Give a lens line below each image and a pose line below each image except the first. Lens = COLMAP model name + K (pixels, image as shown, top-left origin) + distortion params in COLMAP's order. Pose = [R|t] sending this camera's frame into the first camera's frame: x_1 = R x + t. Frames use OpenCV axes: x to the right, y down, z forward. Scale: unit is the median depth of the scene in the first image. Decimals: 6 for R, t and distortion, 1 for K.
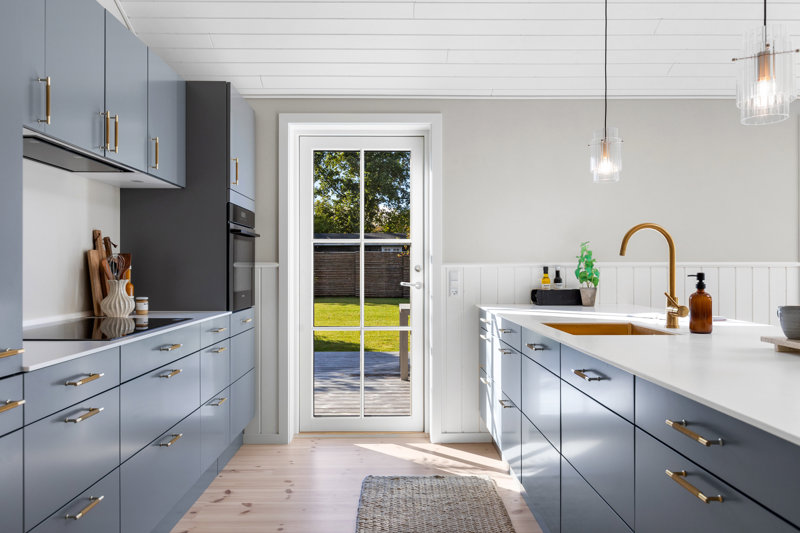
lens RADIAL K [[596.4, 0, 400.0], [0, 596.4, 266.5], [0, 0, 1]] dist [-0.002995, 0.000203]
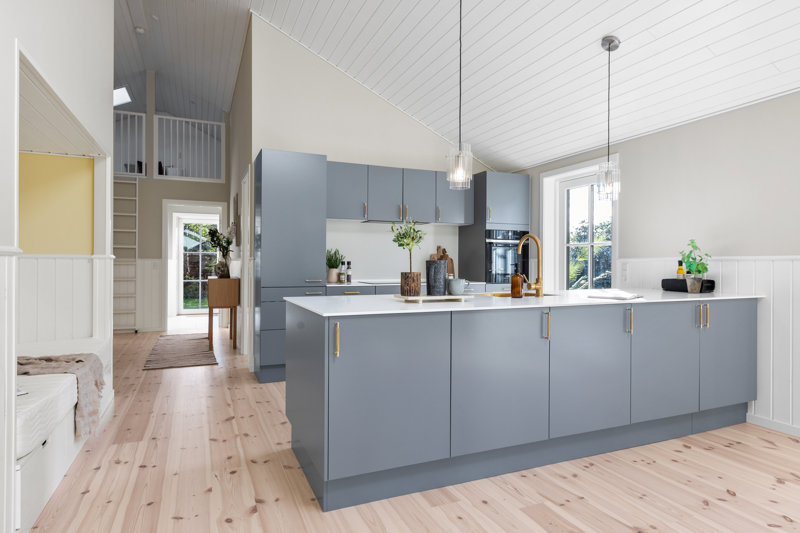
lens RADIAL K [[444.5, 0, 400.0], [0, 444.5, 266.5], [0, 0, 1]] dist [-0.004121, -0.000060]
pose [[0.404447, 0.010968, -0.914496, 0.898362], [-0.000317, 0.999930, 0.011852, 0.001920], [0.914561, -0.004504, 0.404422, 0.094106]]
